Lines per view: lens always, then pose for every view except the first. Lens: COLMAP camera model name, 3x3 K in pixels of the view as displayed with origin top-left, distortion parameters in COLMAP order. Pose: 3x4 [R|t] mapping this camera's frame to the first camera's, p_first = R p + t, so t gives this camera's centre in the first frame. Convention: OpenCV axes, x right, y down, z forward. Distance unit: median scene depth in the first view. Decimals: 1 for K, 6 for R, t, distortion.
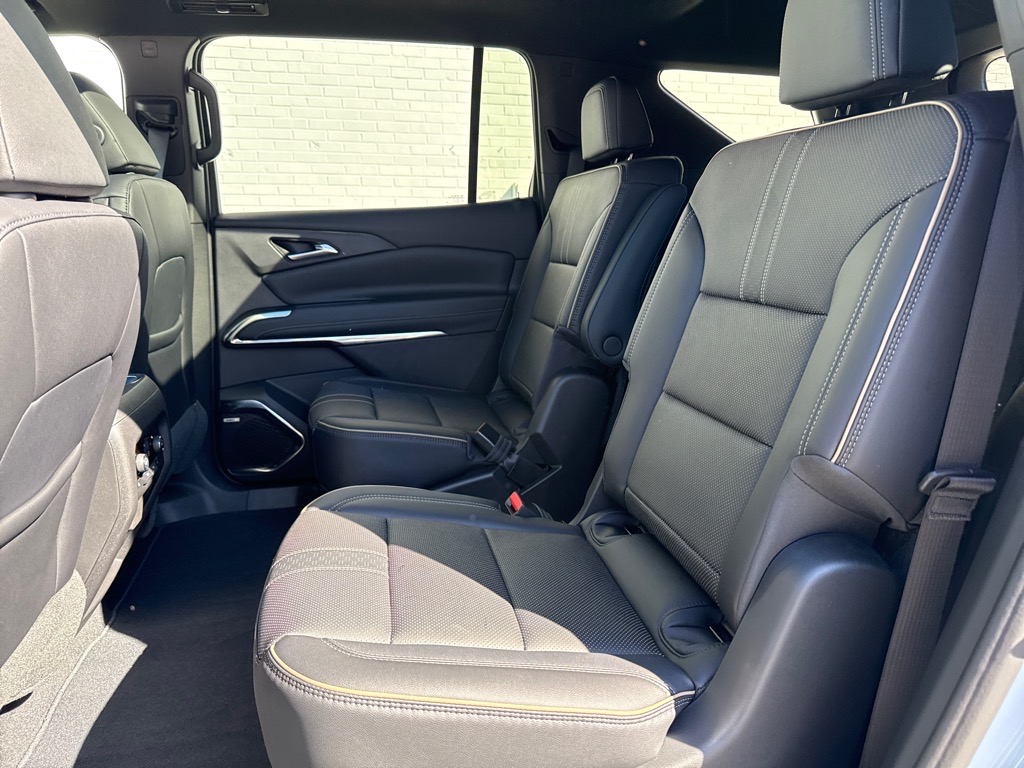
lens RADIAL K [[705.4, 0, 512.0], [0, 705.4, 384.0], [0, 0, 1]] dist [0.026623, 0.000897]
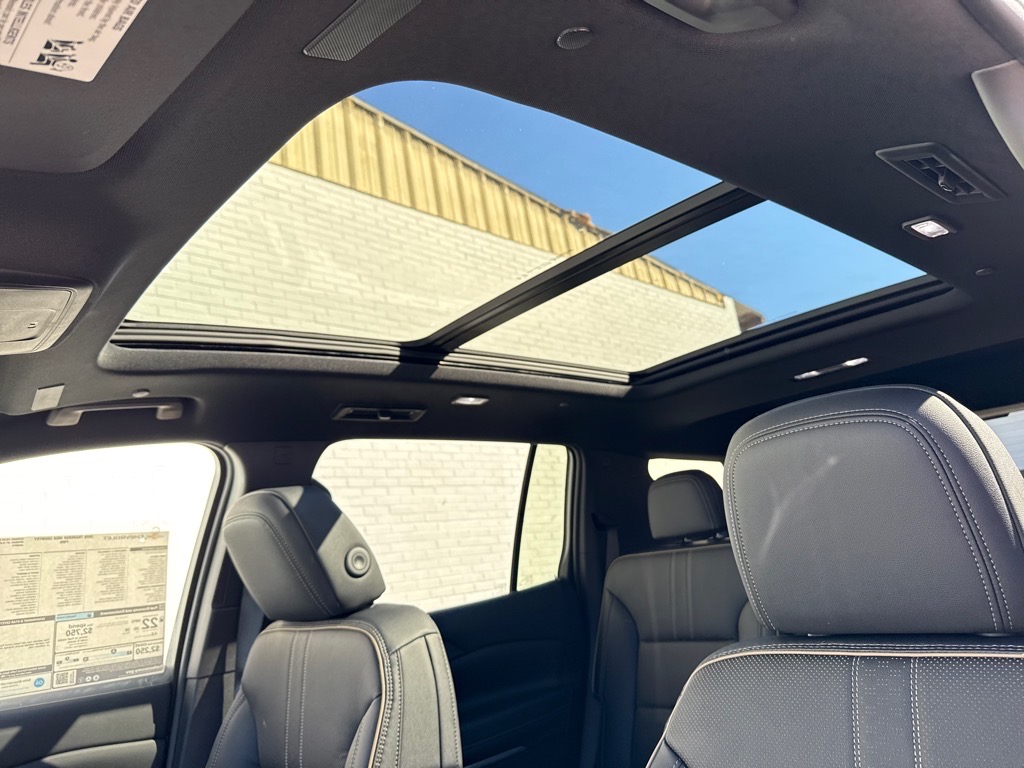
lens RADIAL K [[705.4, 0, 512.0], [0, 705.4, 384.0], [0, 0, 1]] dist [0.026623, 0.000897]
pose [[0.868694, 0.030110, 0.494433, -0.593665], [0.212550, 0.878933, -0.426965, -0.108413], [-0.447430, 0.475993, 0.757124, 0.171824]]
